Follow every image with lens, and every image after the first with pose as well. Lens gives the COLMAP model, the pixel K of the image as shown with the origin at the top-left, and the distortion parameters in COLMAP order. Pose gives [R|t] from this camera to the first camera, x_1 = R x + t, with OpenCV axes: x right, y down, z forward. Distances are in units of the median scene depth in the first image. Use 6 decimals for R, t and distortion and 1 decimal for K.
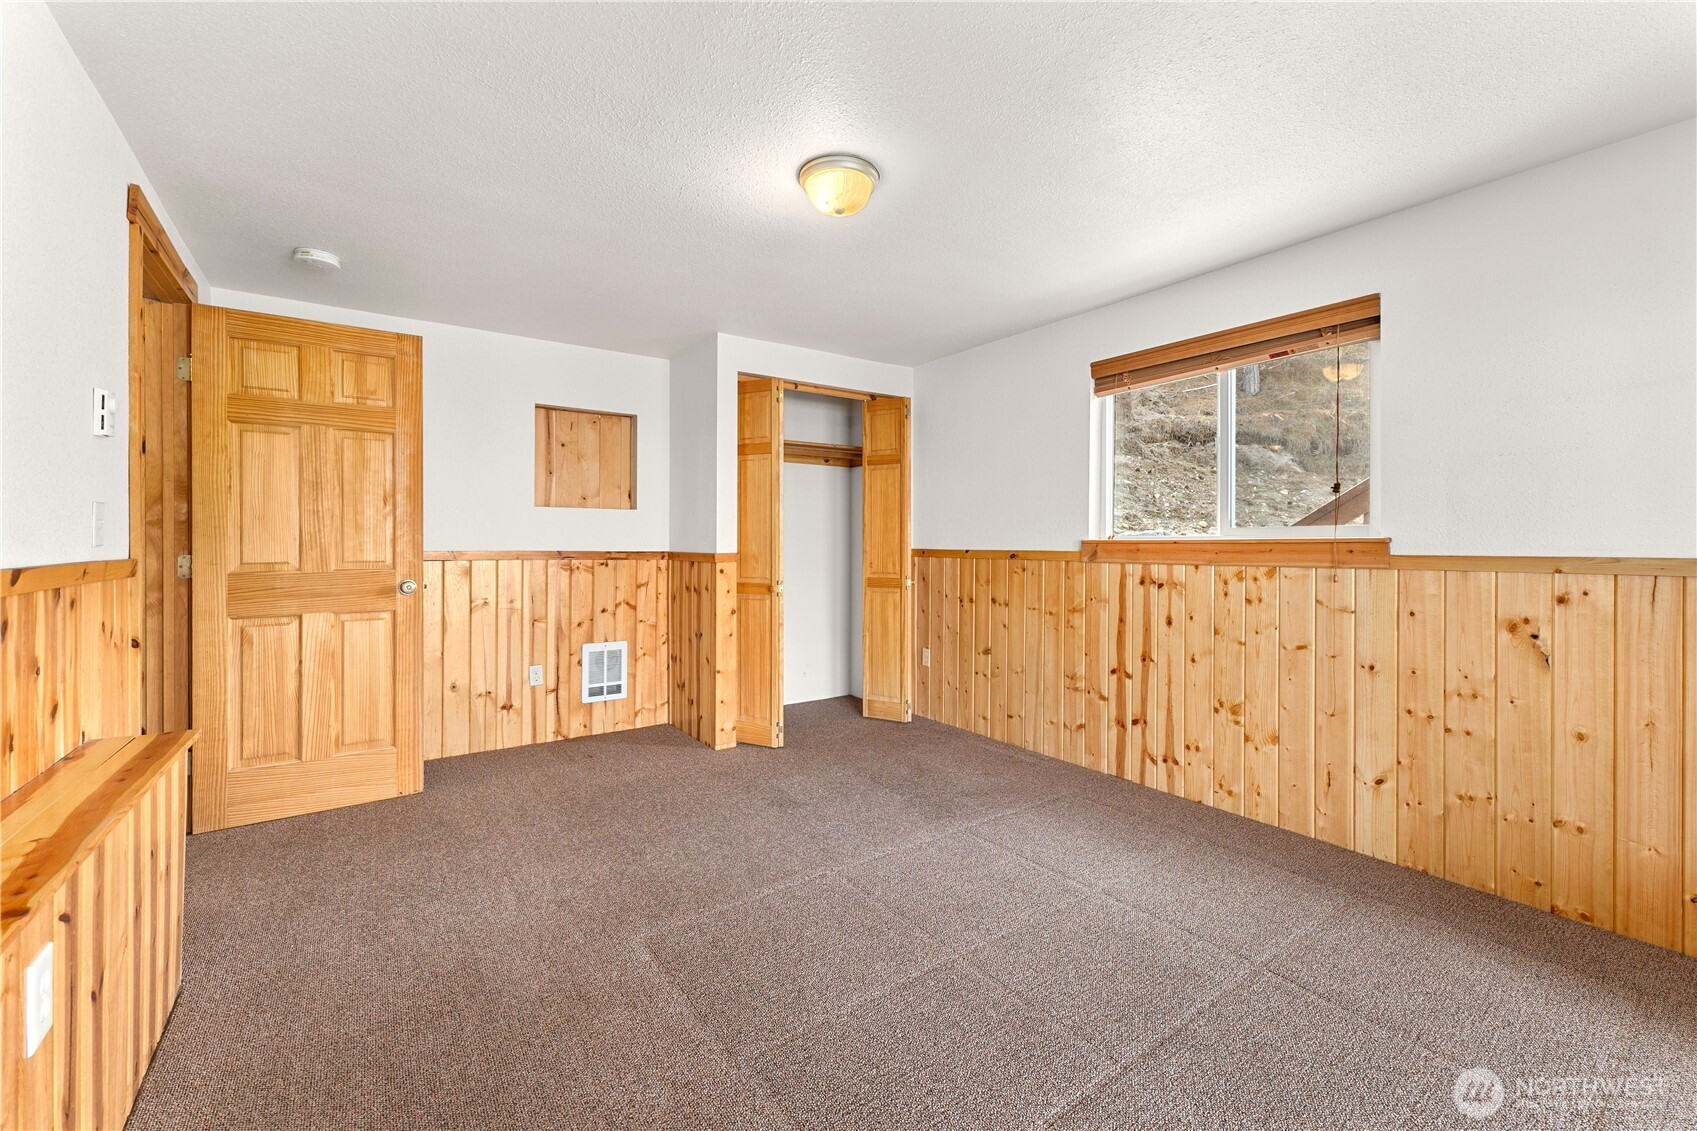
lens RADIAL K [[687.5, 0, 844.9], [0, 687.5, 540.0], [0, 0, 1]] dist [-0.001170, -0.000036]
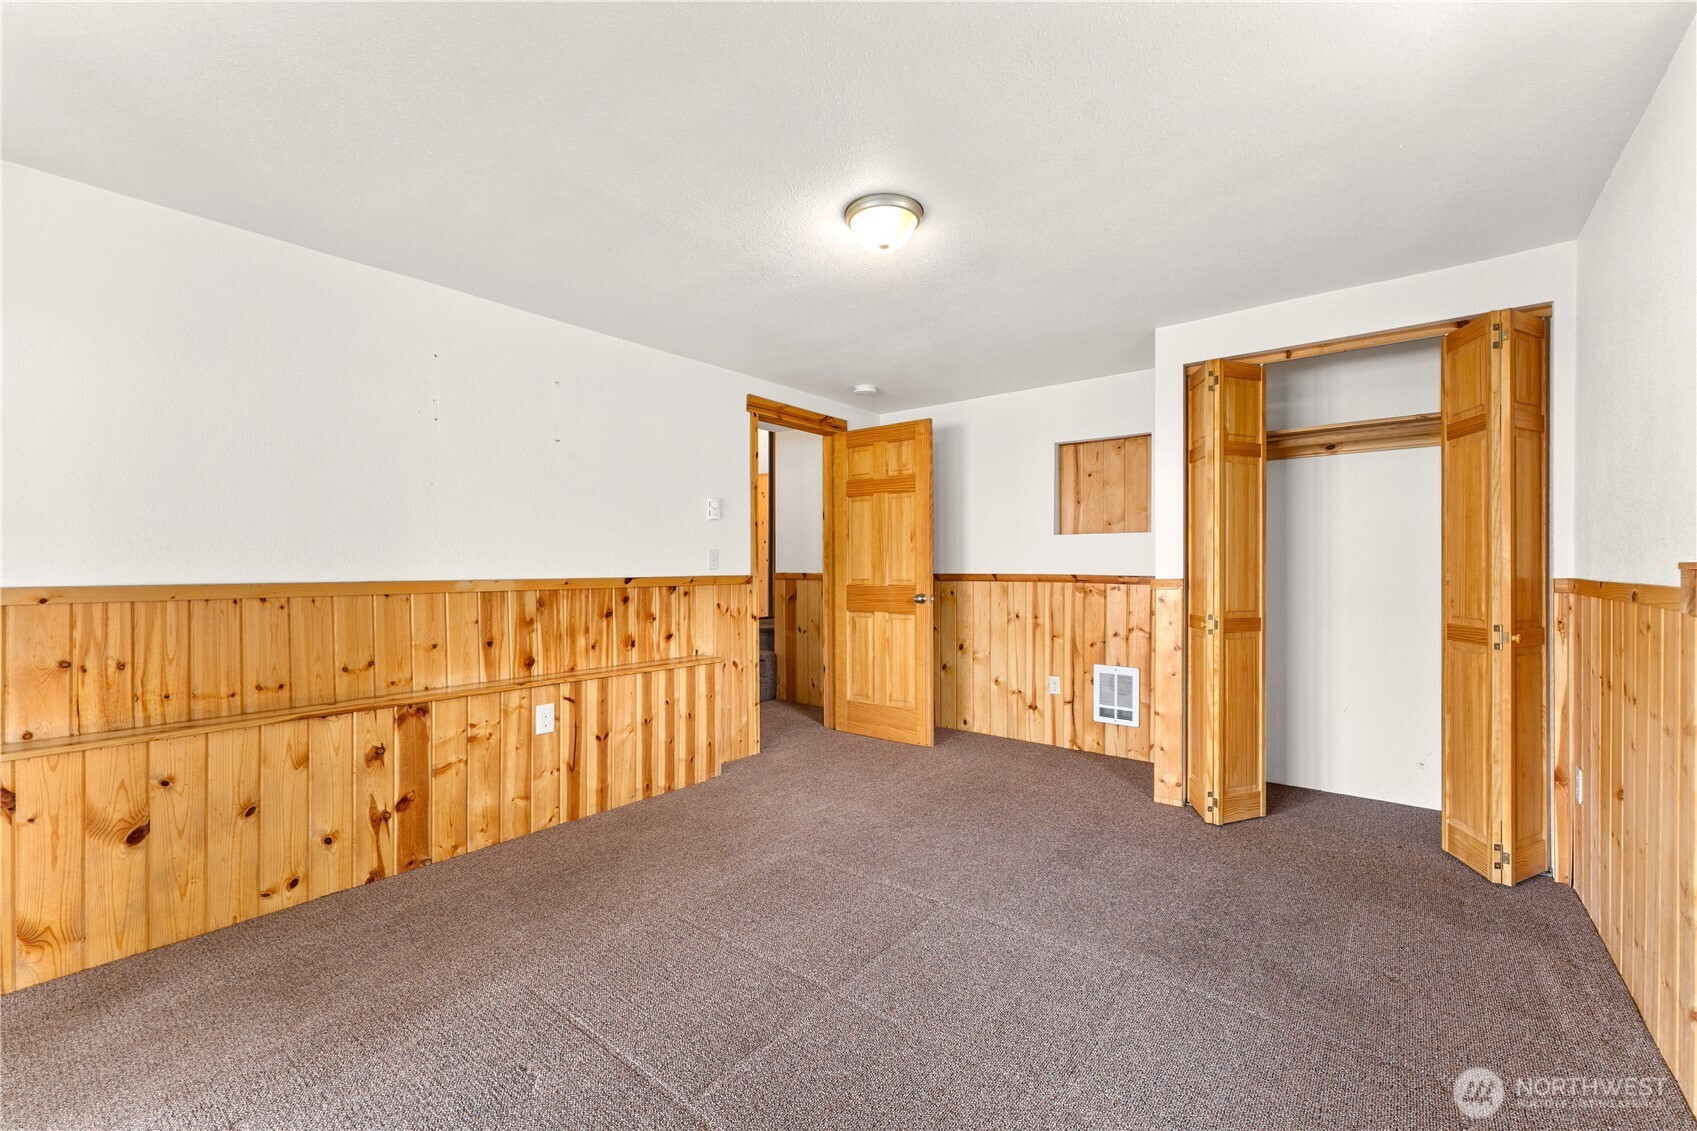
lens RADIAL K [[687.4, 0, 848.5], [0, 687.4, 565.5], [0, 0, 1]] dist [-0.000555, -0.000035]
pose [[0.283197, -0.002130, -0.959059, 0.527272], [0.005248, 0.999986, -0.000671, 0.000459], [0.959047, -0.004844, 0.283204, 0.356025]]
